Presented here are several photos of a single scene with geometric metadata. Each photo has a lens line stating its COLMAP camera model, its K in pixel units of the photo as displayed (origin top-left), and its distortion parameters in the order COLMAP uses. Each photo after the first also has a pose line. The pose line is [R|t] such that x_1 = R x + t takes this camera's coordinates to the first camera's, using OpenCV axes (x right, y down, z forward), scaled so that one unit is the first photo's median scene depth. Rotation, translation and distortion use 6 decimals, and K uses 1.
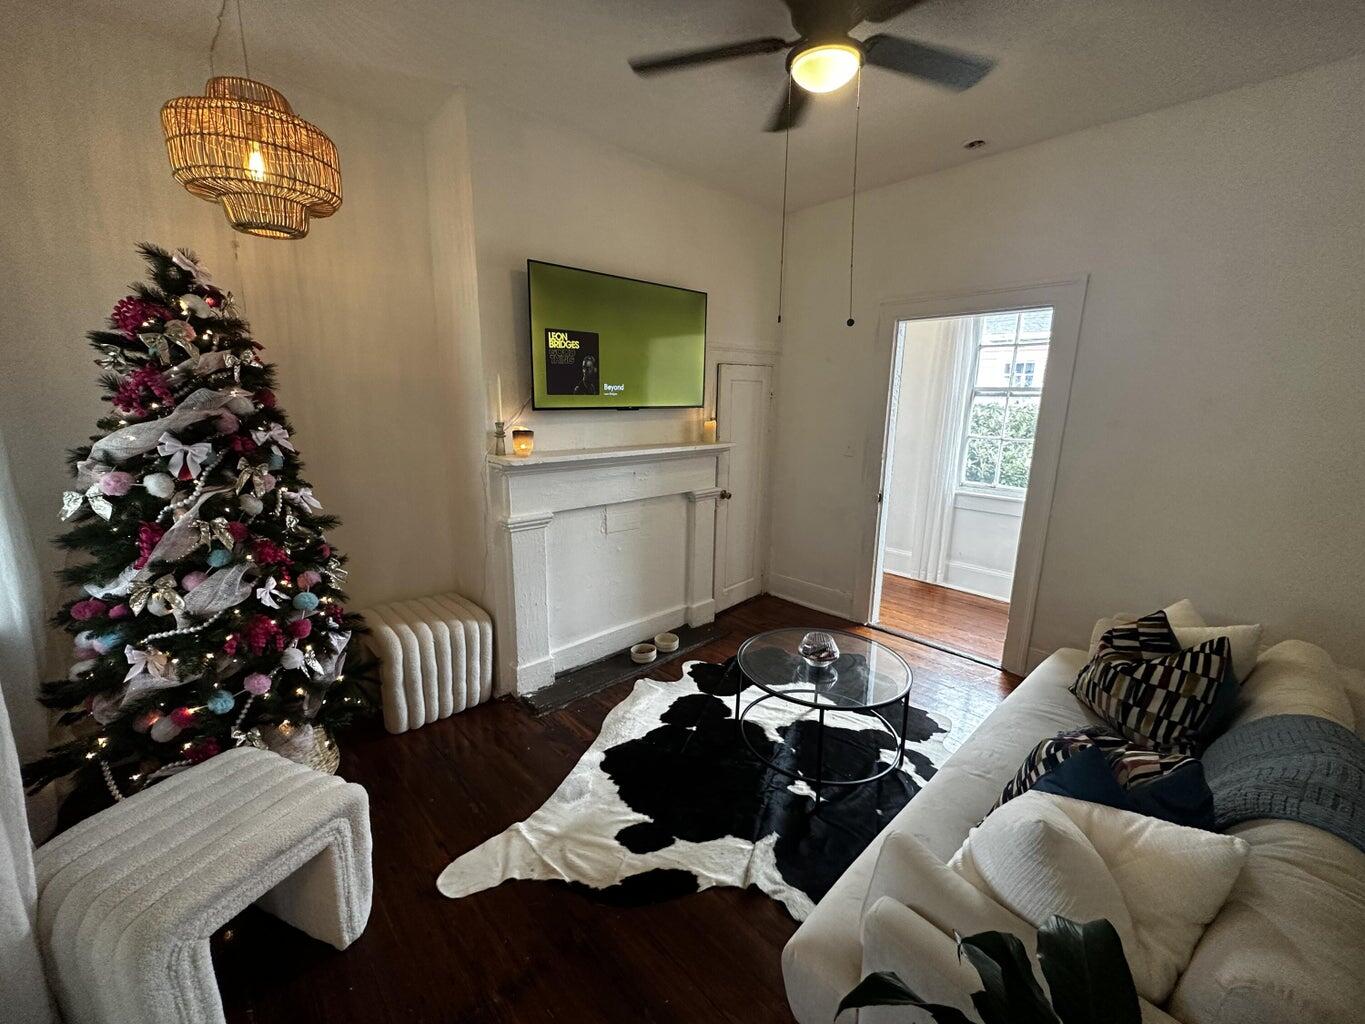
lens RADIAL K [[532.1, 0, 682.5], [0, 532.1, 512.0], [0, 0, 1]] dist [0.002203, 0.000073]
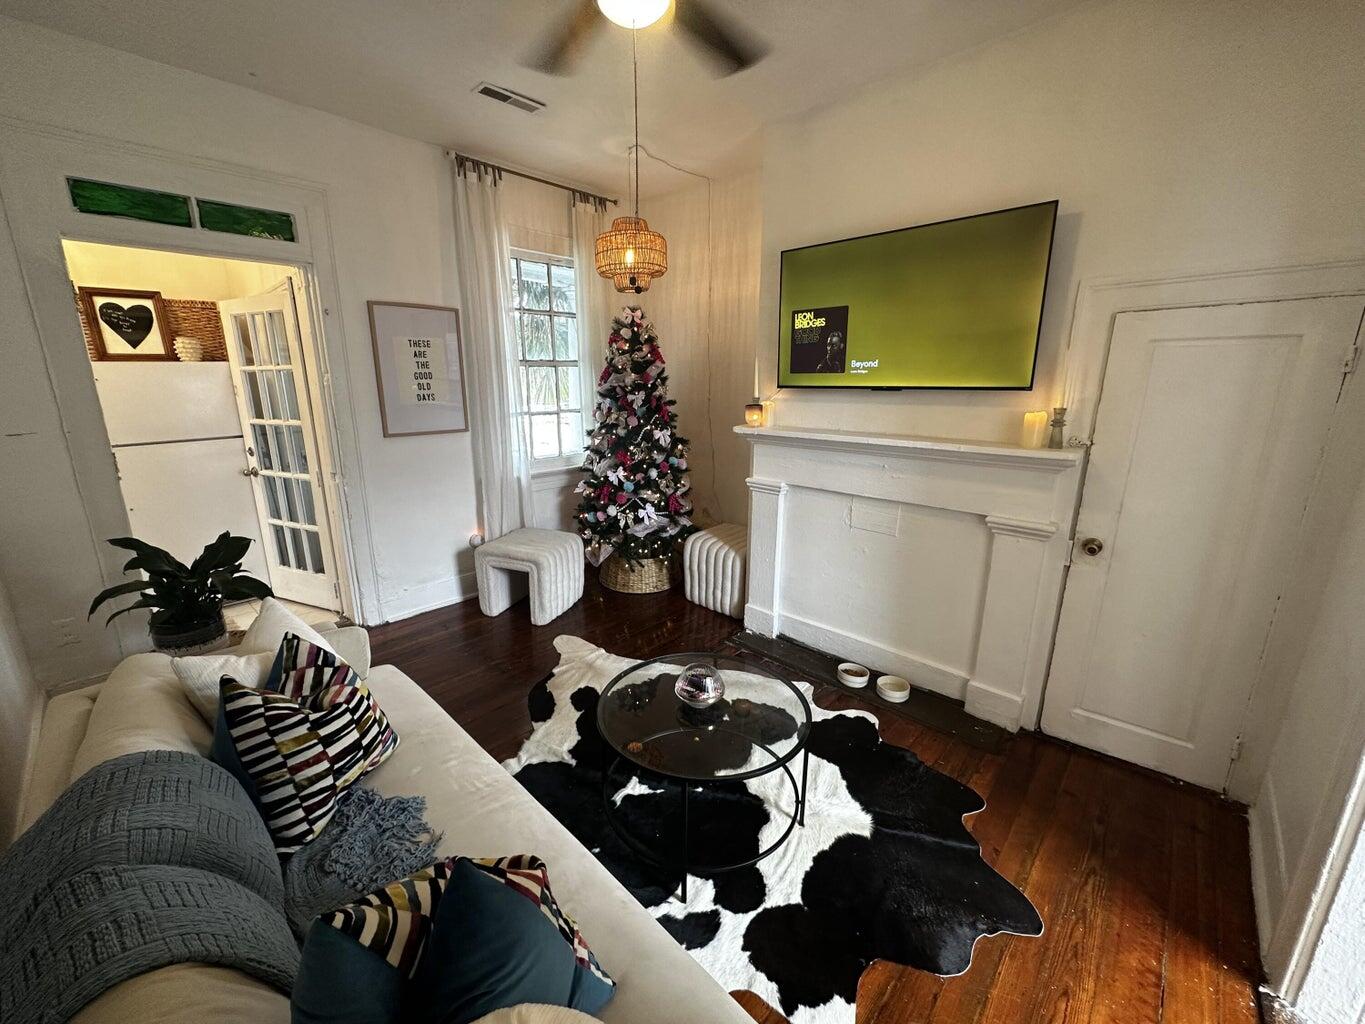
lens RADIAL K [[551.0, 0, 682.5], [0, 551.0, 512.0], [0, 0, 1]] dist [0.000634, 0.000051]
pose [[0.065979, 0.234933, -0.969770, 0.847065], [-0.205400, 0.954271, 0.217204, -0.146290], [0.976451, 0.184860, 0.111217, 0.694864]]
